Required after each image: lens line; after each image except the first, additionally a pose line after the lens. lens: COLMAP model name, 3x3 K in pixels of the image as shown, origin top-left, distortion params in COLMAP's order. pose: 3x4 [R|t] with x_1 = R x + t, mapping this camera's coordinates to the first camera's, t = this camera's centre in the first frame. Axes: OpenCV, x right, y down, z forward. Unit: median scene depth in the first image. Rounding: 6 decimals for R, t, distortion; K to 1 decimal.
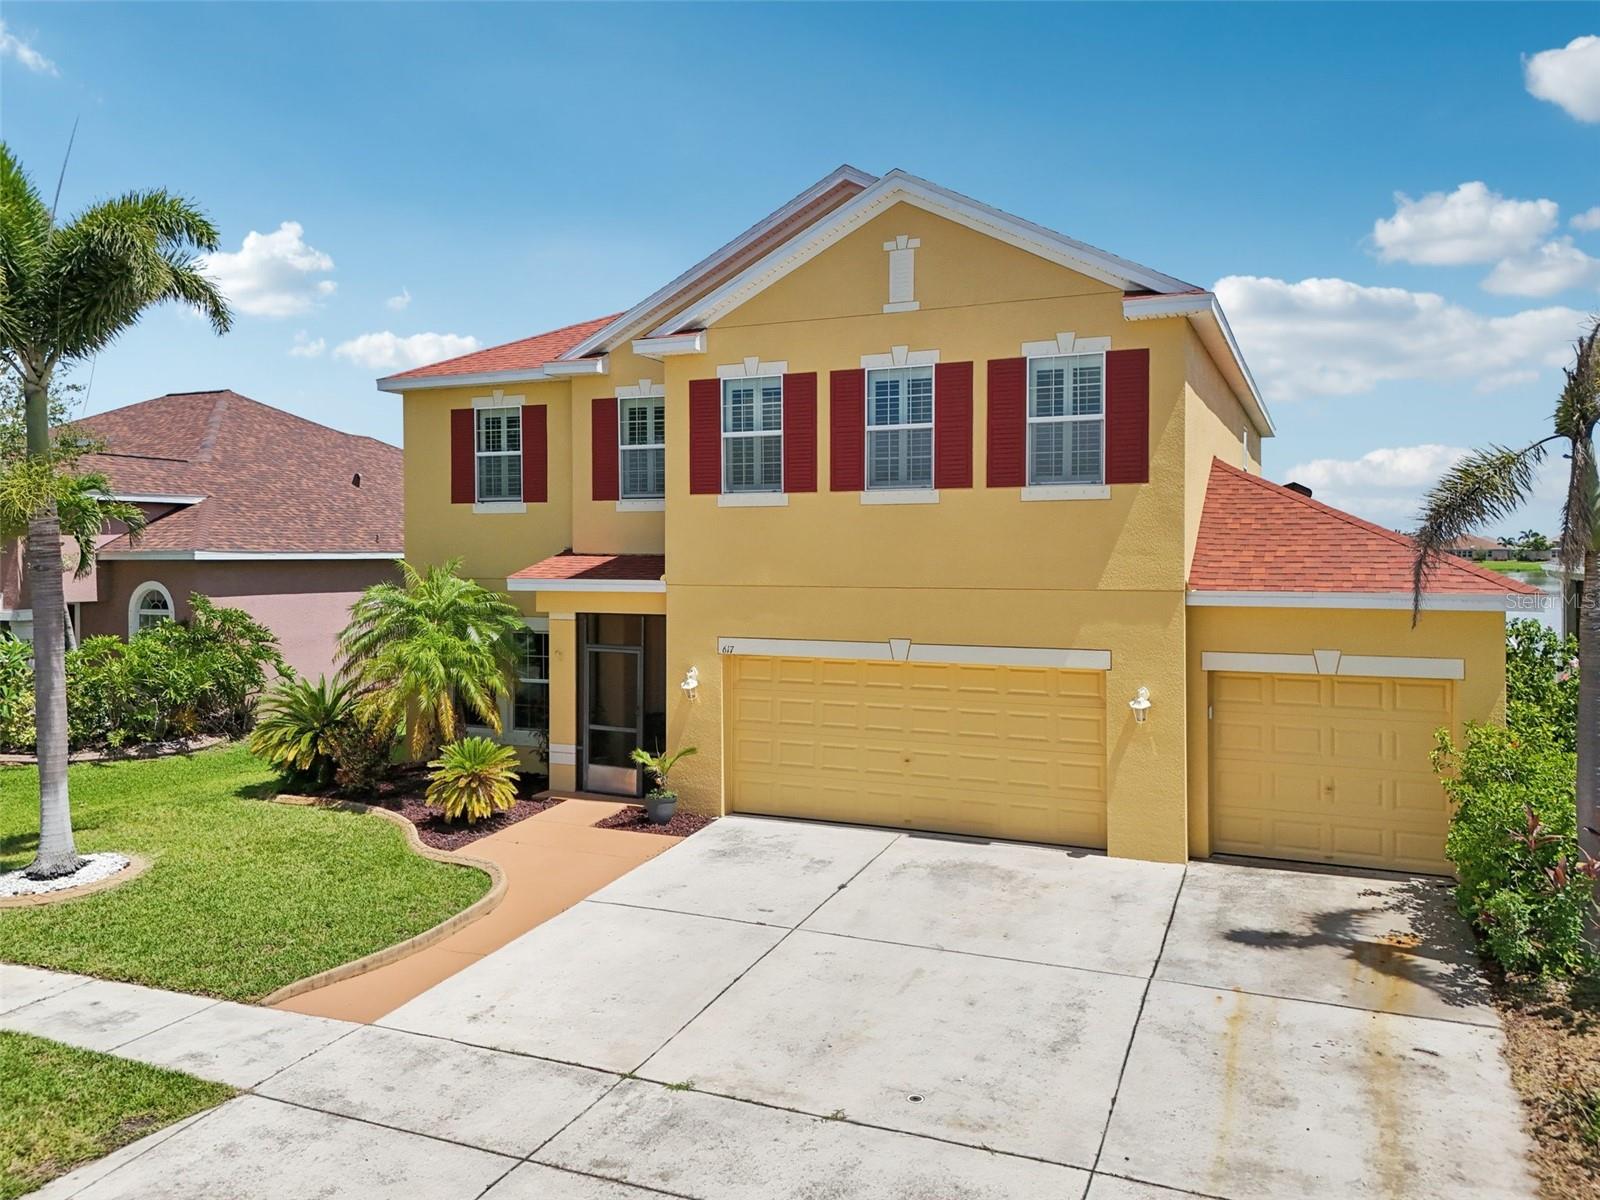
lens RADIAL K [[1179.0, 0, 809.7], [0, 1179.0, 597.2], [0, 0, 1]] dist [0.053597, -0.051190]
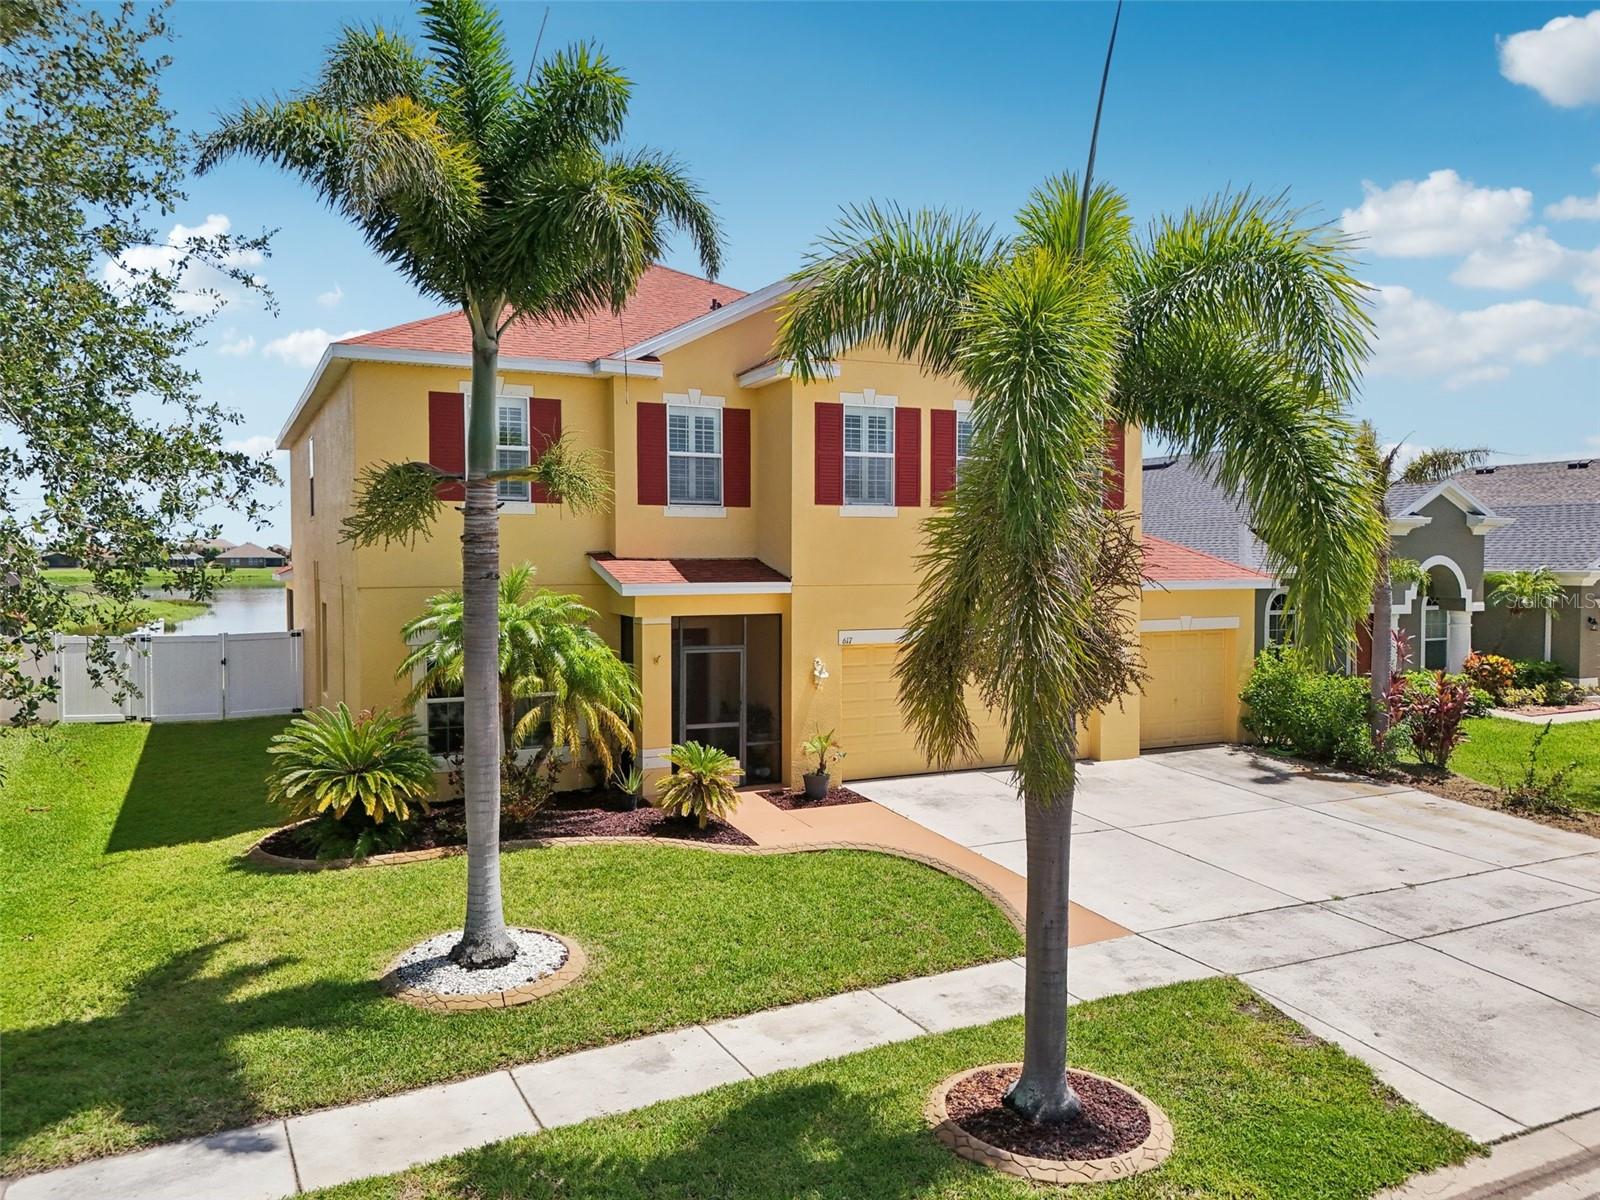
lens RADIAL K [[1135.7, 0, 798.4], [0, 1135.7, 626.6], [0, 0, 1]] dist [0.055693, -0.042022]
pose [[0.655680, -0.040347, 0.753960, -1.046942], [0.035461, 0.999115, 0.022627, 0.004641], [-0.754206, 0.011900, 0.656531, 0.348155]]
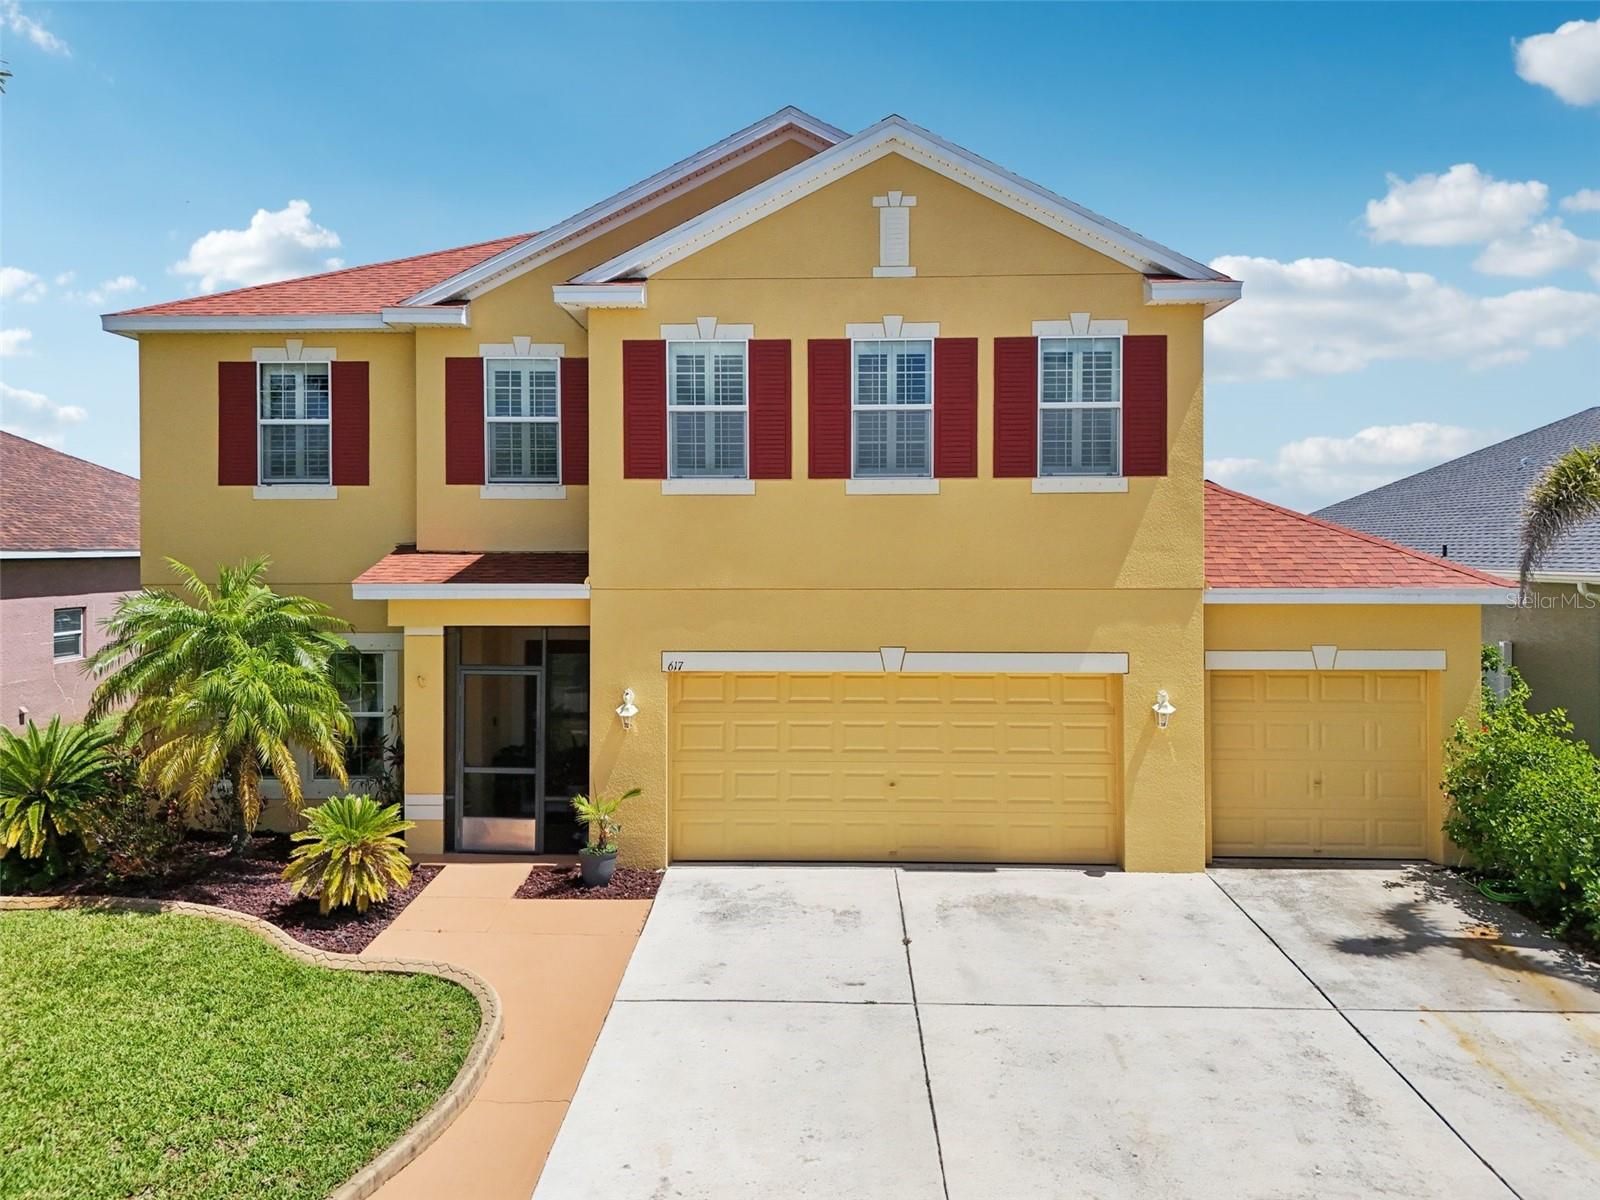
lens RADIAL K [[1192.8, 0, 799.2], [0, 1192.8, 577.7], [0, 0, 1]] dist [0.042405, -0.034025]
pose [[0.929455, -0.011781, 0.368748, -0.334005], [0.015704, 0.999848, -0.007639, -0.011384], [-0.368602, 0.012891, 0.929498, 0.206298]]
